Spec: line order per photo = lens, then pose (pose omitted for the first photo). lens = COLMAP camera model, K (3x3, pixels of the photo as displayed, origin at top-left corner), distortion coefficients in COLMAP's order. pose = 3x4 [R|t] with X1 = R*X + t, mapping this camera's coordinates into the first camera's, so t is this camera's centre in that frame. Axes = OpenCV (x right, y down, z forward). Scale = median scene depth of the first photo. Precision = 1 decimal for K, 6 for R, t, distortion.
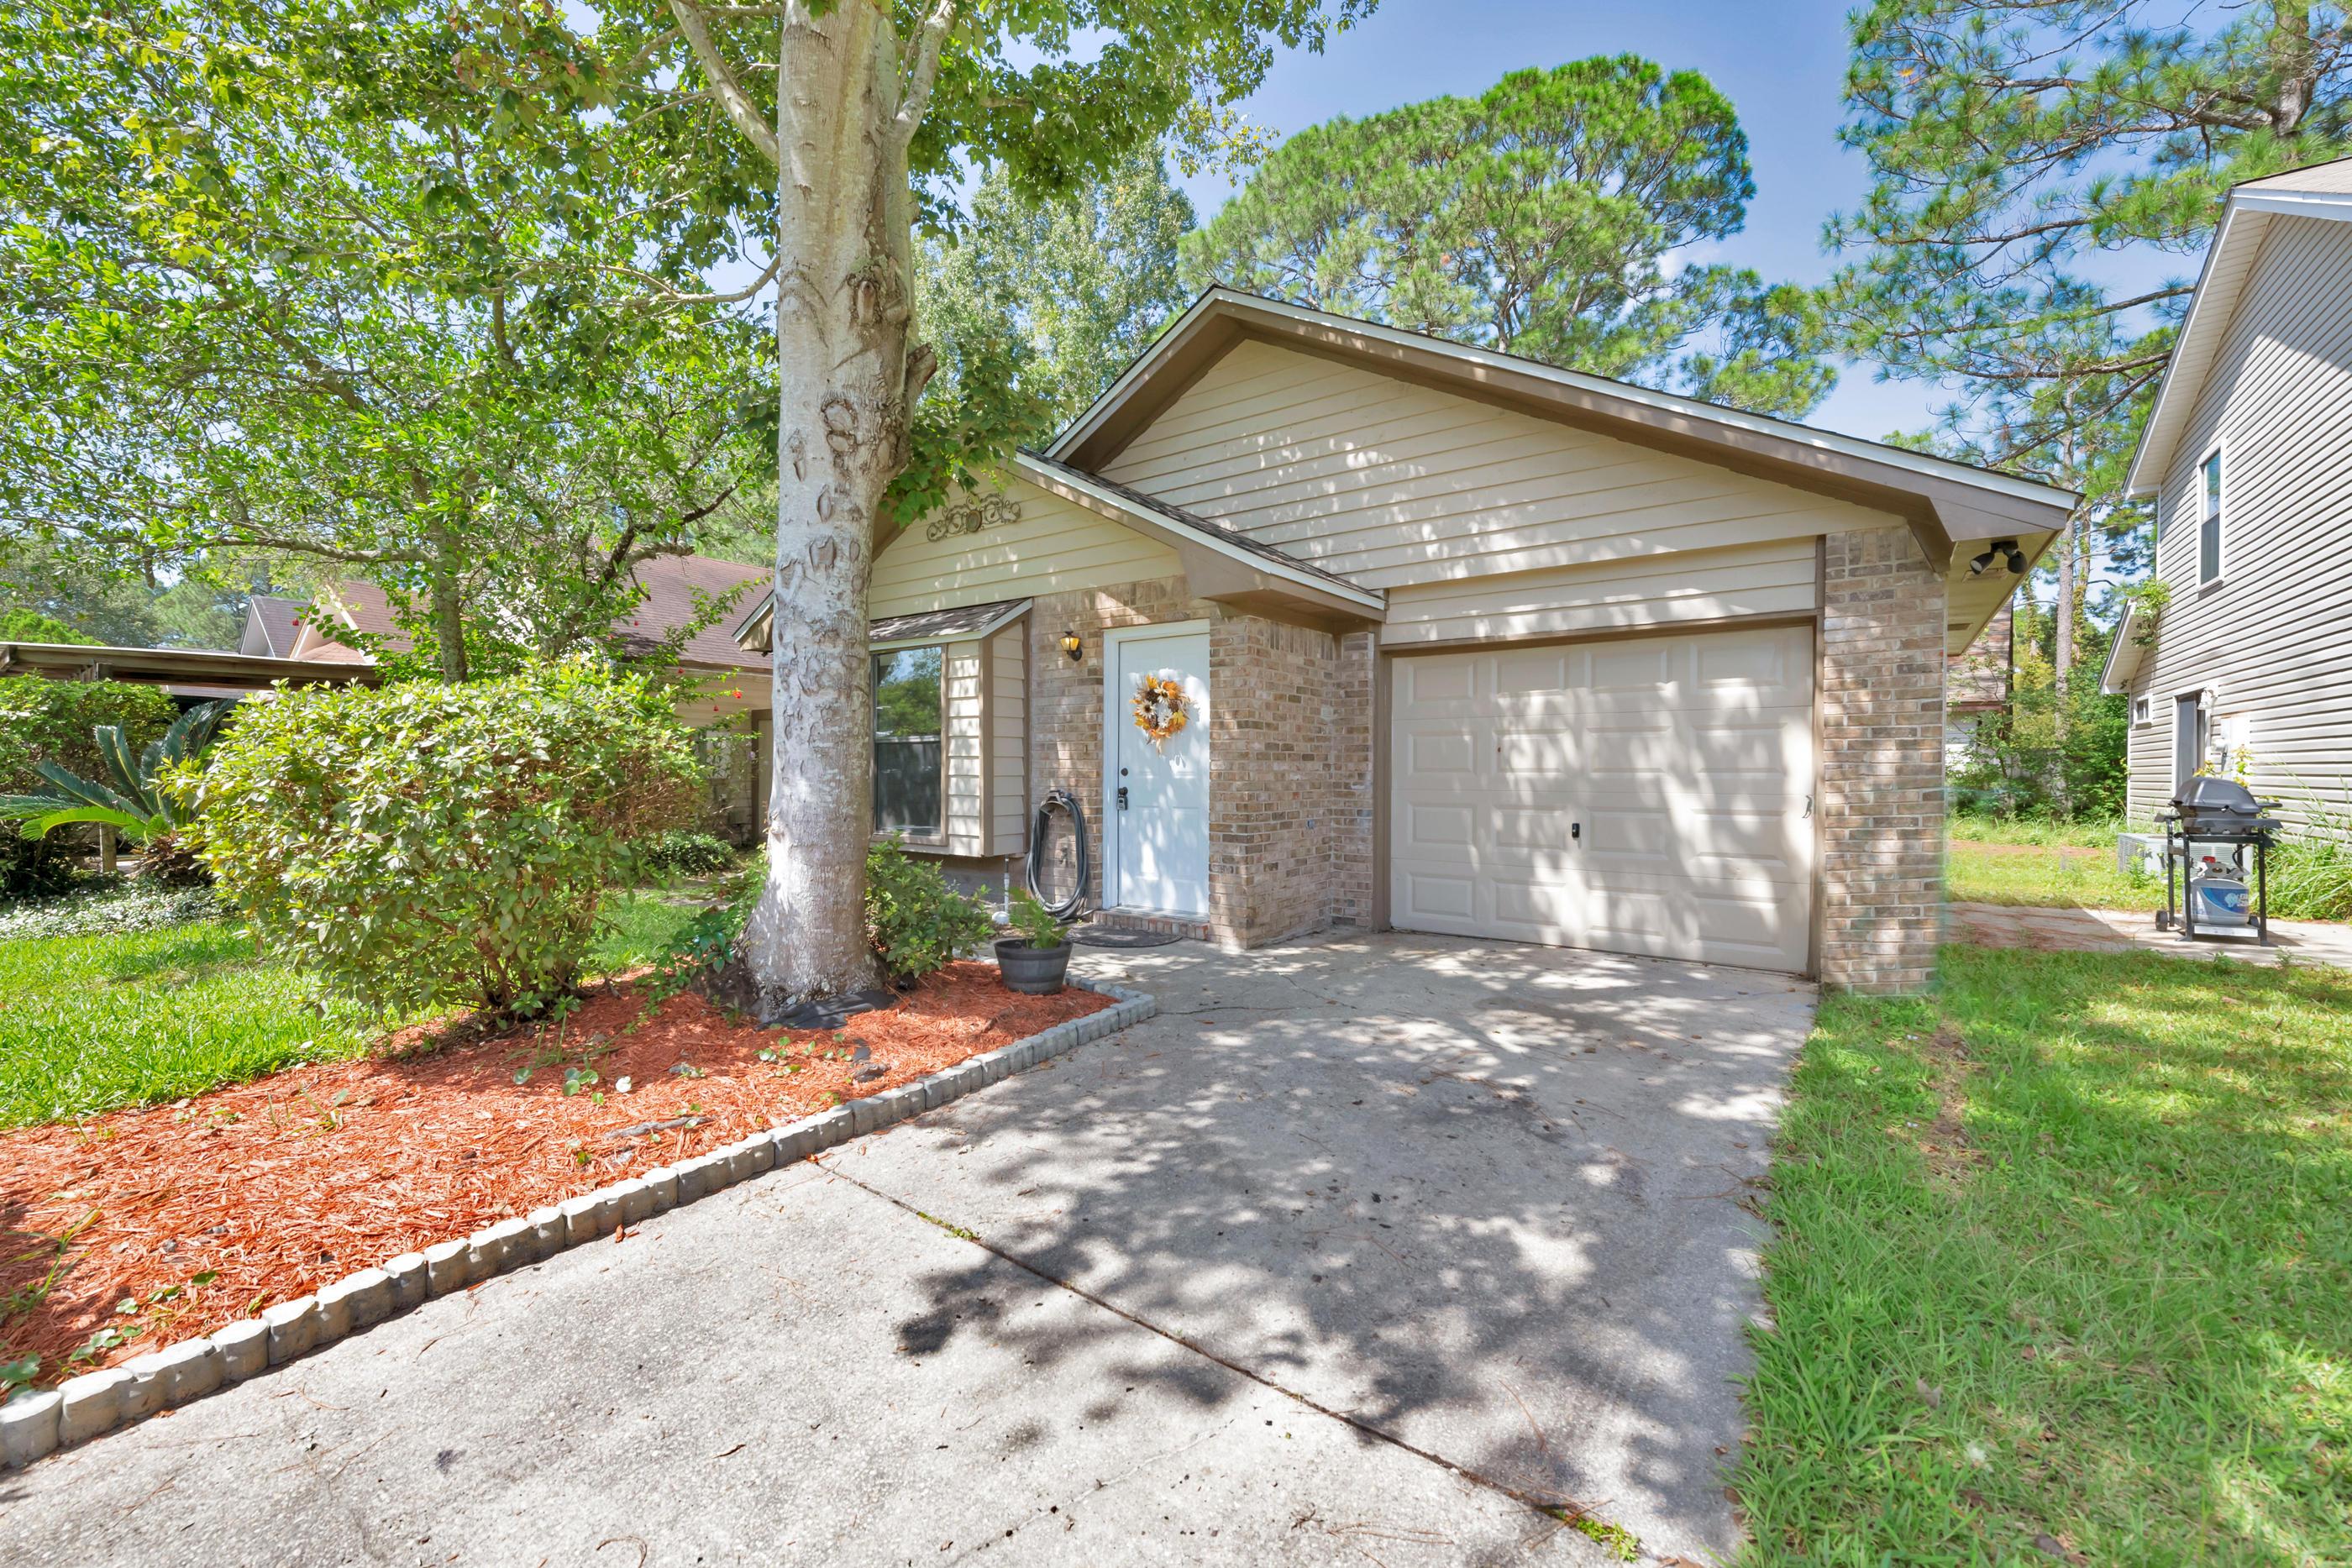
lens RADIAL K [[936.1, 0, 1176.0], [0, 936.1, 784.0], [0, 0, 1]] dist [-0.002565, -0.001072]
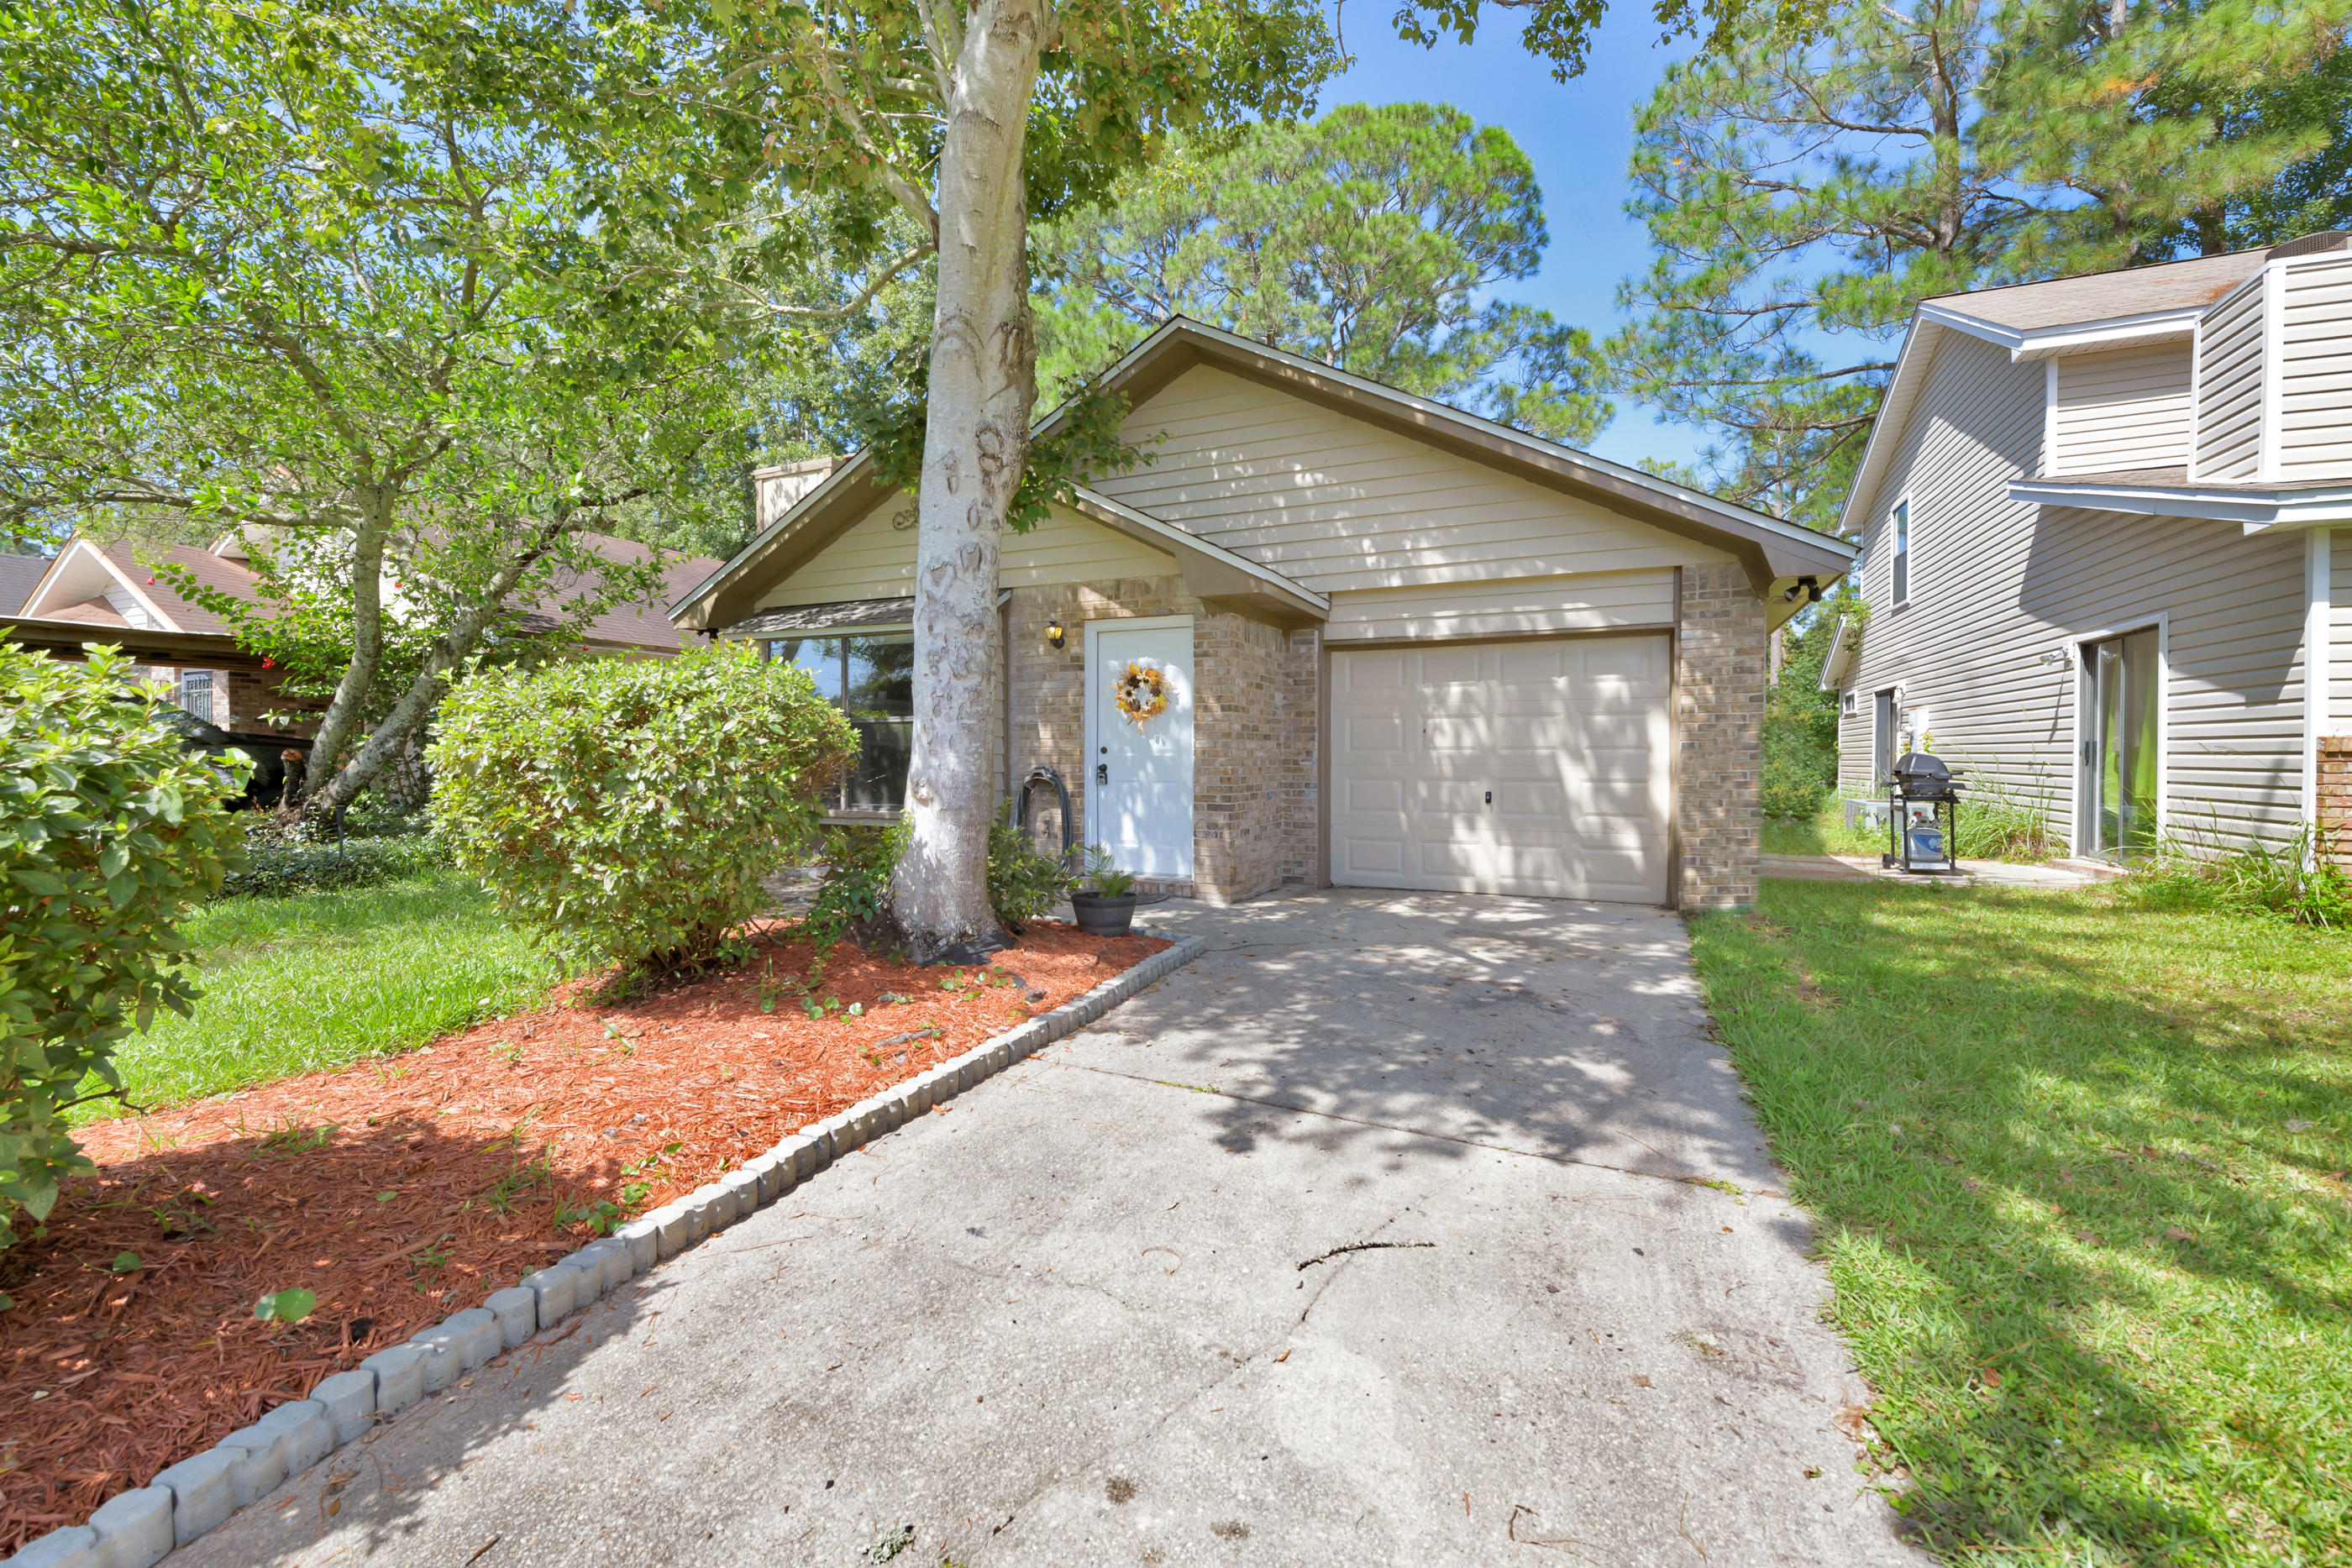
lens RADIAL K [[946.9, 0, 1179.9], [0, 946.9, 771.5], [0, 0, 1]] dist [-0.000699, -0.000101]
pose [[0.978786, -0.005262, 0.204816, -0.224480], [0.004873, 0.999985, 0.002404, 0.011511], [-0.204825, -0.001355, 0.978798, -0.127139]]
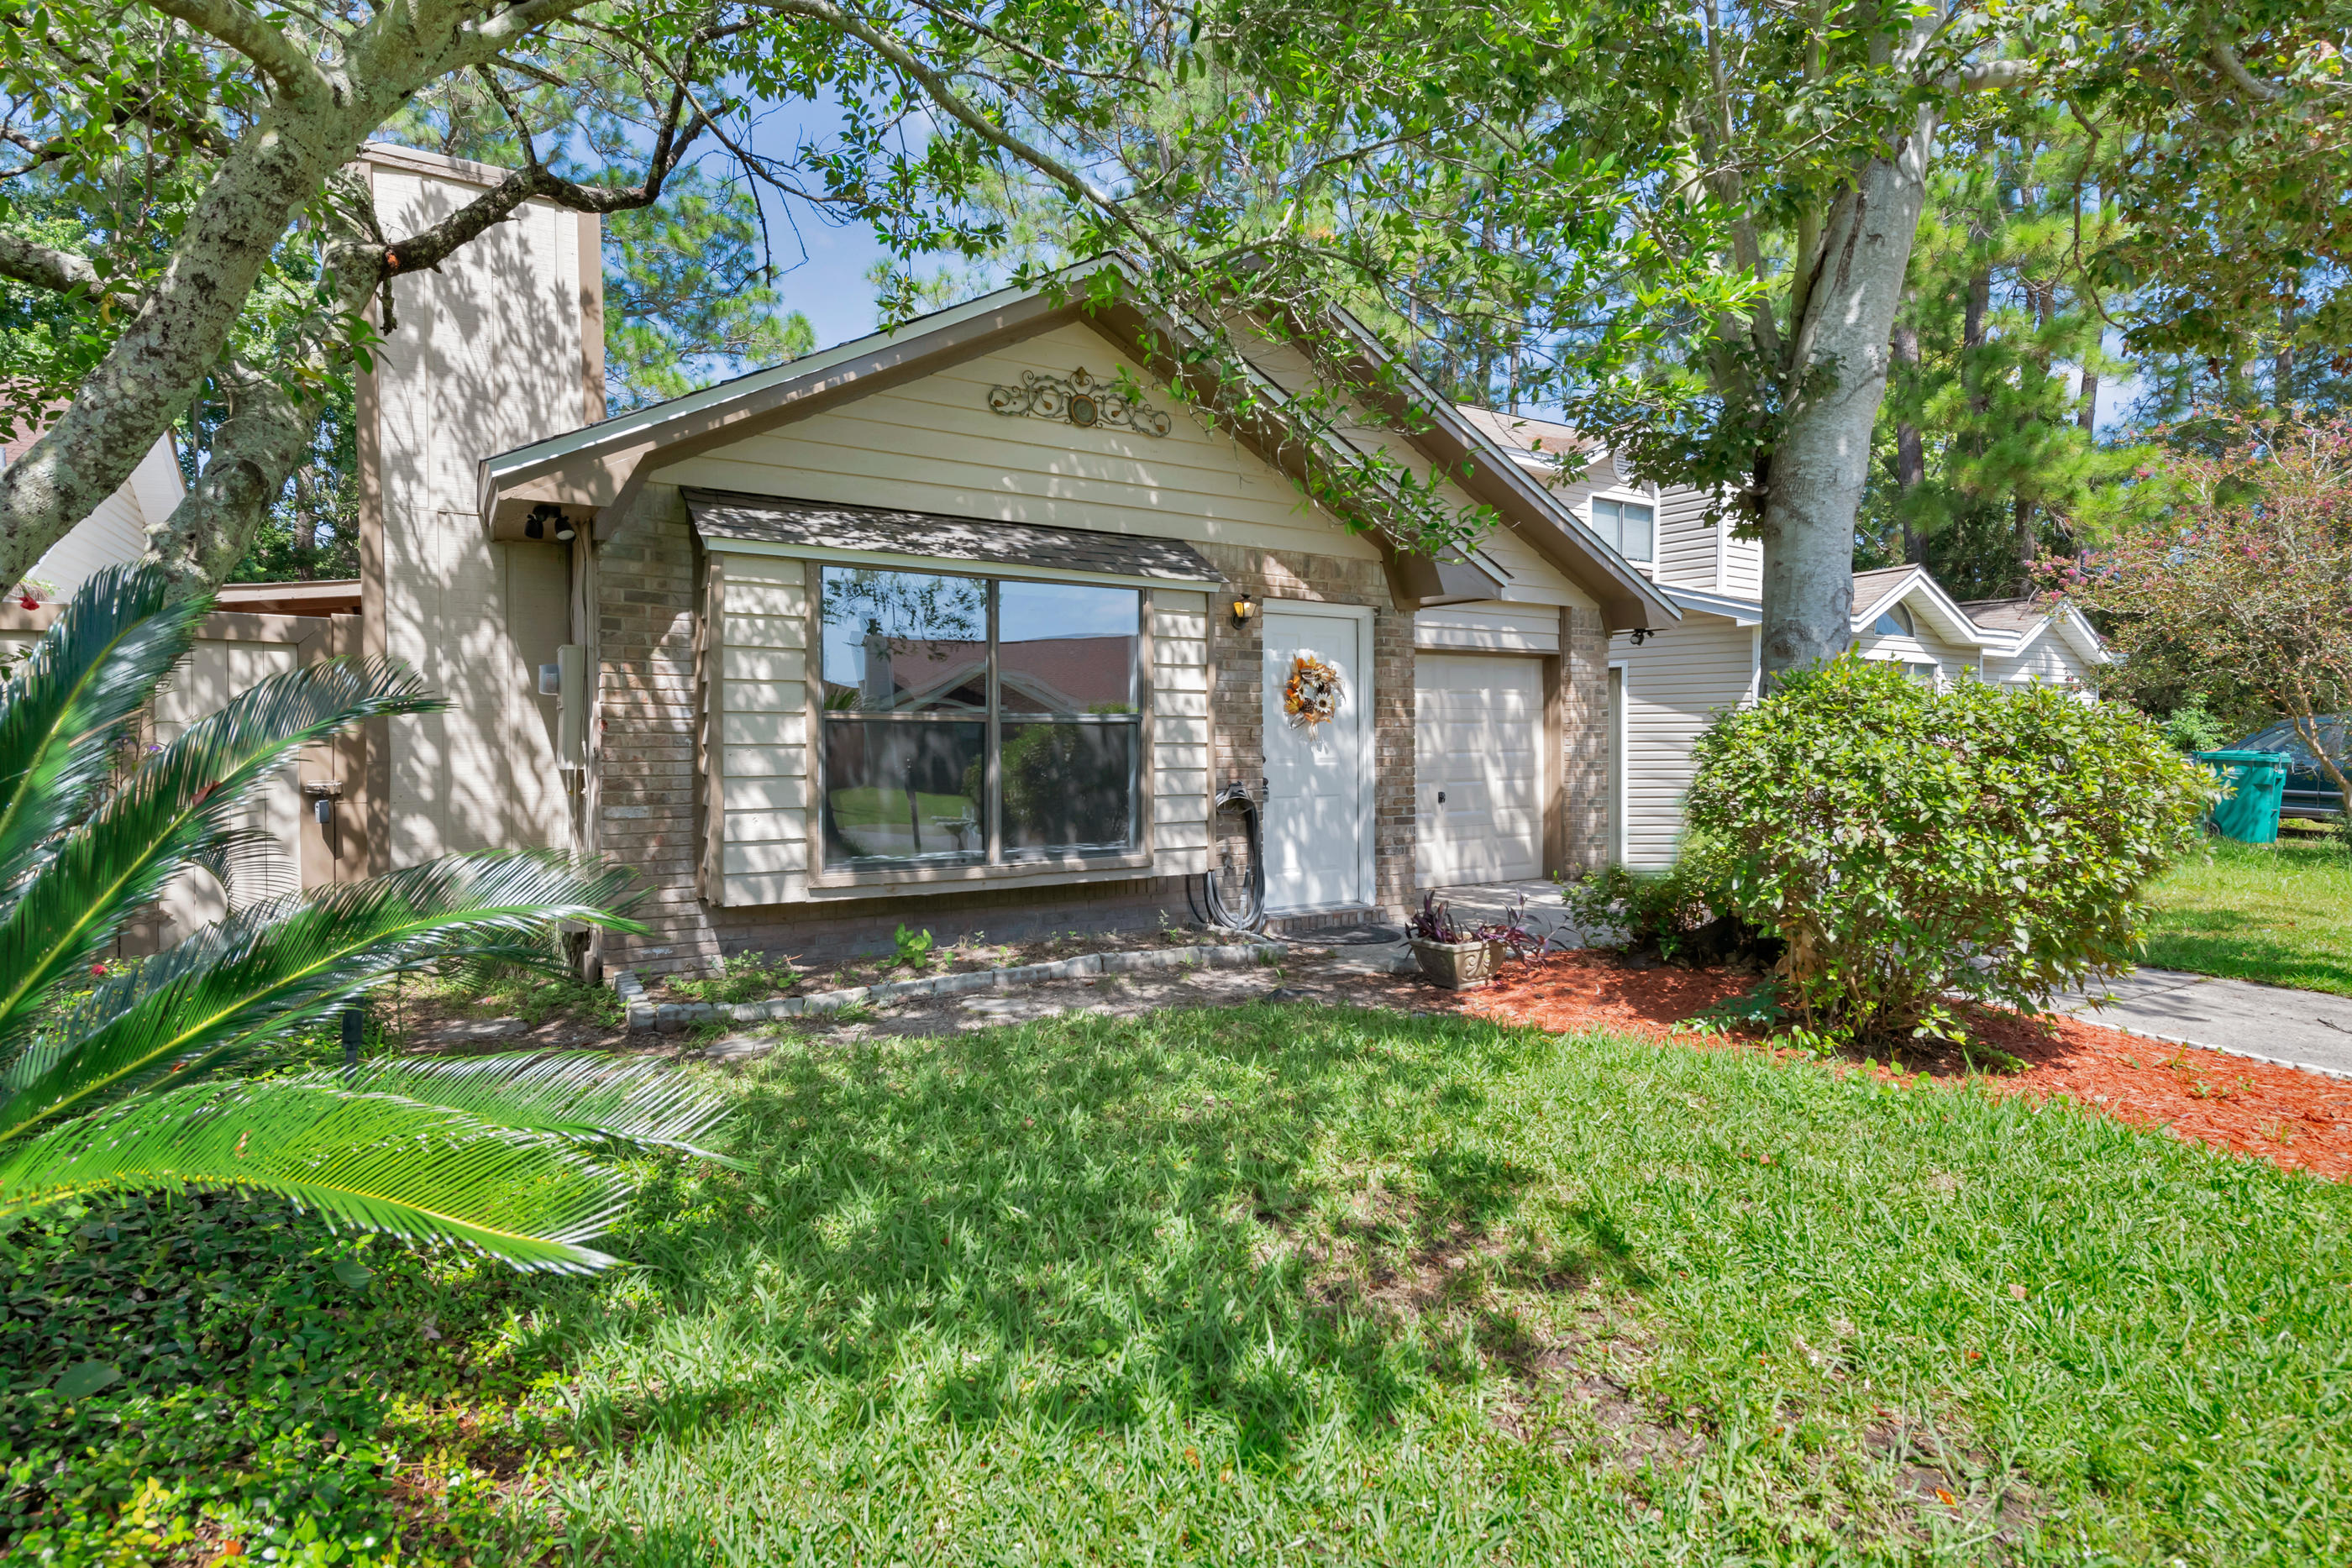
lens RADIAL K [[1253.9, 0, 1201.2], [0, 1253.9, 765.4], [0, 0, 1]] dist [0.000669, -0.000133]
pose [[0.337583, -0.021219, 0.941057, -1.360923], [0.020585, 0.999673, 0.015156, -0.032179], [-0.941071, 0.014255, 0.337910, 0.752647]]
